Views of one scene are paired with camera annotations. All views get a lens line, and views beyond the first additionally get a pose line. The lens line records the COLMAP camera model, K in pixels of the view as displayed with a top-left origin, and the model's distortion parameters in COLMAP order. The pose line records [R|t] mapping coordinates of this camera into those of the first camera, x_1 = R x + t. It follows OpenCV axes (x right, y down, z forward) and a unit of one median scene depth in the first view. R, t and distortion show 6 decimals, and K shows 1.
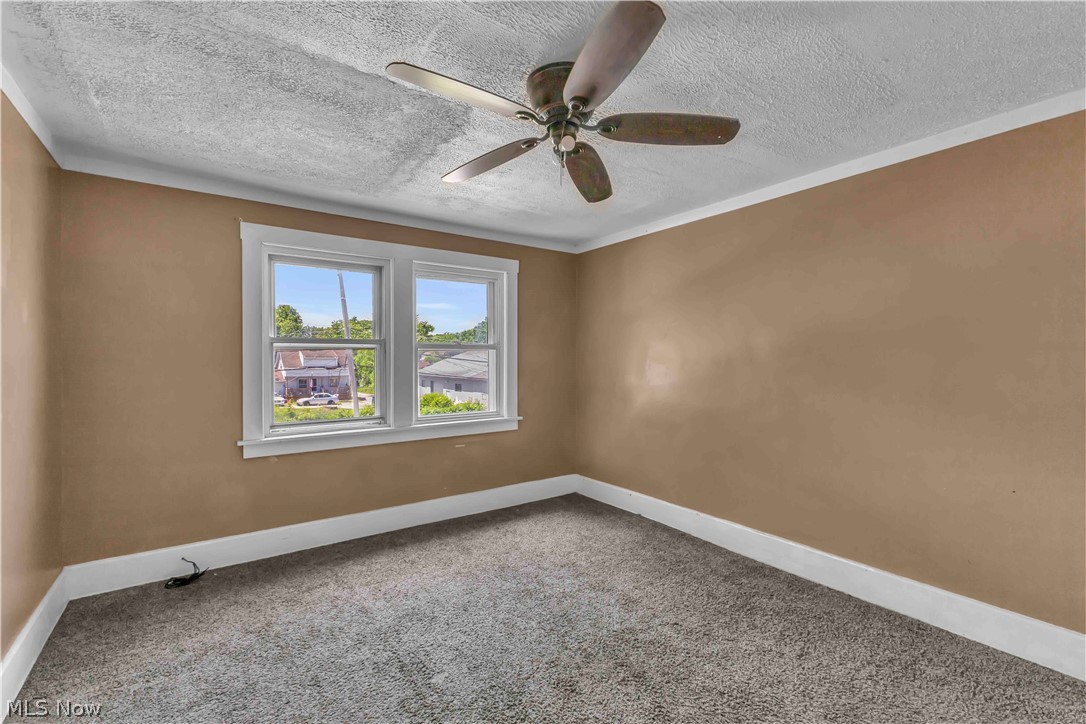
lens RADIAL K [[467.7, 0, 542.9], [0, 467.7, 358.8], [0, 0, 1]] dist [0.004749, 0.000650]
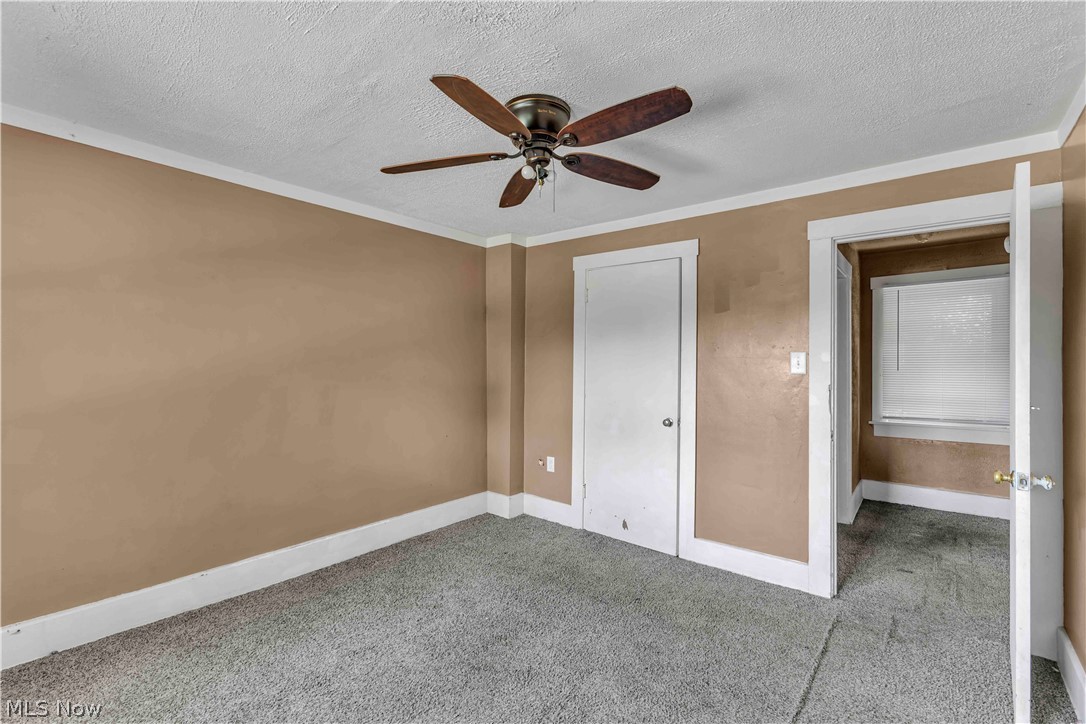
lens RADIAL K [[467.7, 0, 568.2], [0, 467.7, 356.5], [0, 0, 1]] dist [0.004749, 0.000650]
pose [[-0.278855, 0.004371, 0.960323, -0.624870], [-0.001939, 0.999985, -0.005114, -0.011627], [-0.960331, -0.003288, -0.278842, 0.754472]]
